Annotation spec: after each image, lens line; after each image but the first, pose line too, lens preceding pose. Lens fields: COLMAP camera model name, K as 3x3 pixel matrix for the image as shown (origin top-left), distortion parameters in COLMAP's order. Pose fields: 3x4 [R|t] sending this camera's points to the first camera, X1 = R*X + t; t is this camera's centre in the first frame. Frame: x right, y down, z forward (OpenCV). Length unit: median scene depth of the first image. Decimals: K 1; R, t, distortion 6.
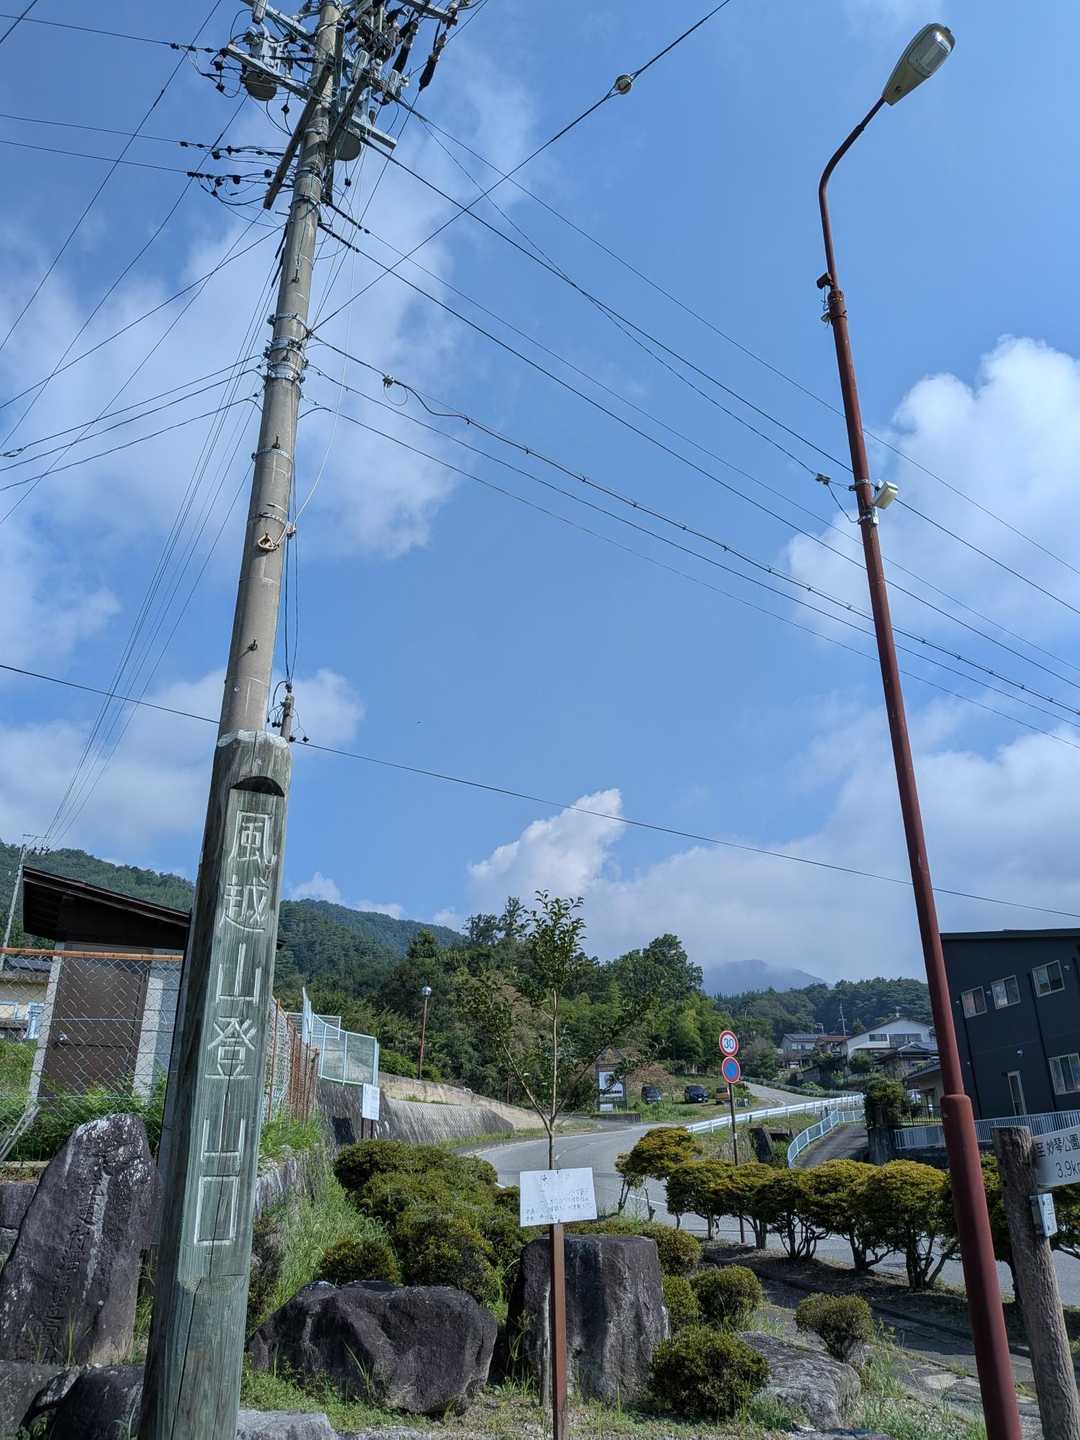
lens RADIAL K [[1166.0, 0, 540.0], [0, 1166.0, 720.0], [0, 0, 1]] dist [0.166501, -0.204468]
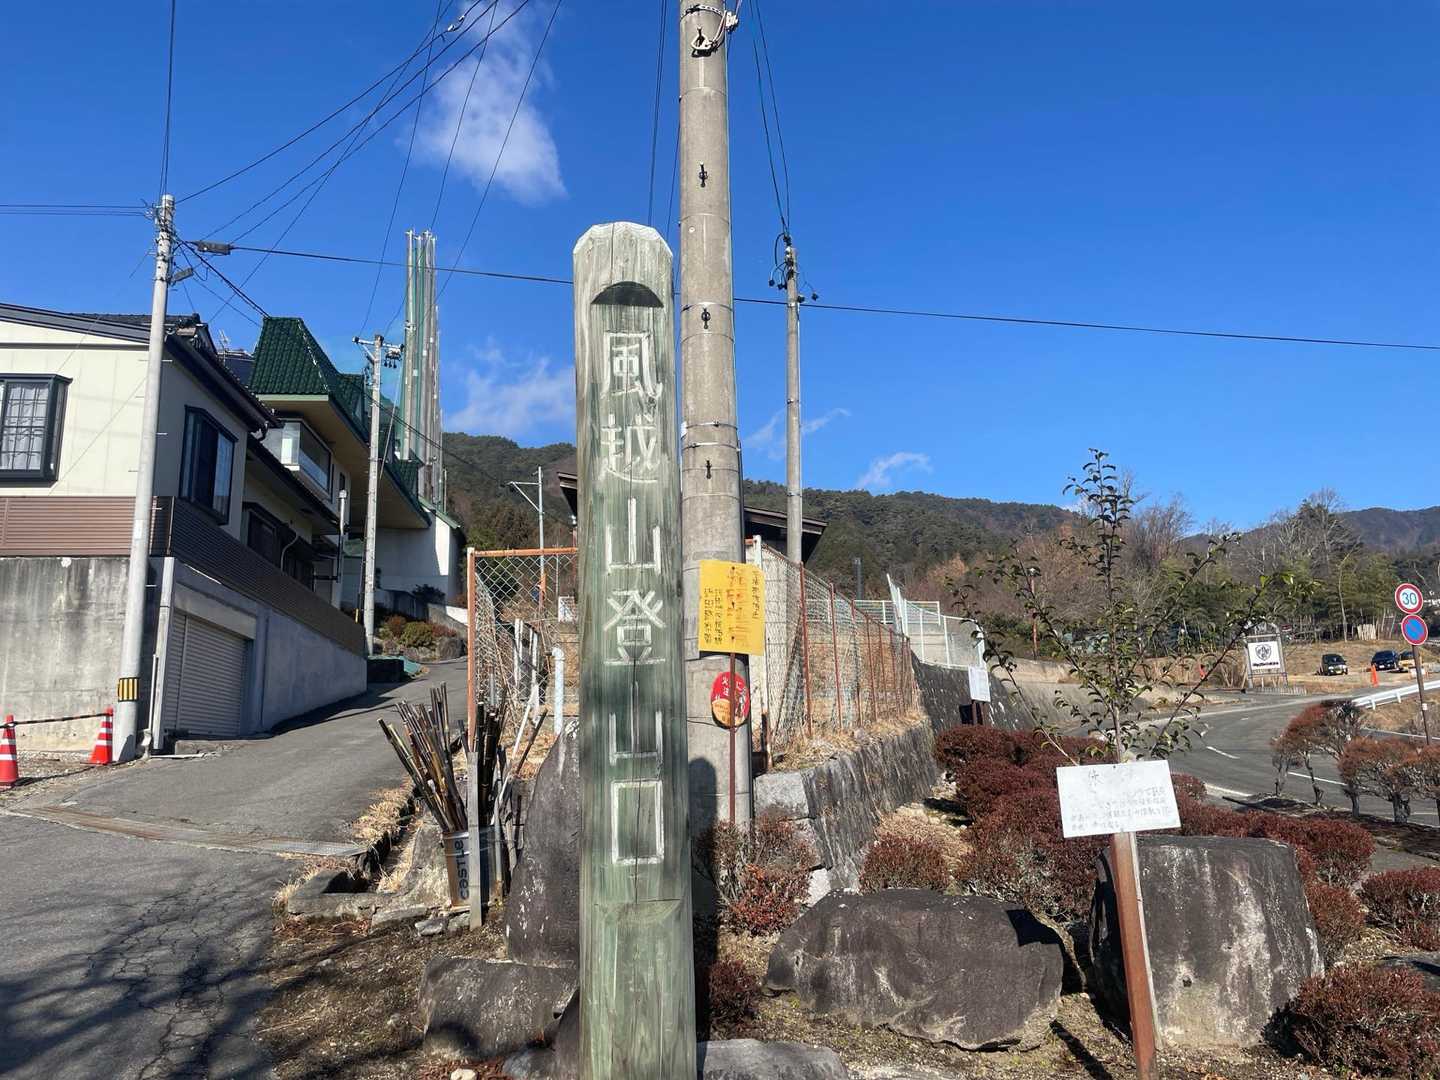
lens RADIAL K [[1166.0, 0, 718.4], [0, 1166.0, 512.2], [0, 0, 1]] dist [0.166501, -0.204468]
pose [[0.928347, -0.100060, -0.357994, 0.072966], [0.157423, 0.978289, 0.134794, 0.100641], [0.336734, -0.181492, 0.923943, 0.301303]]
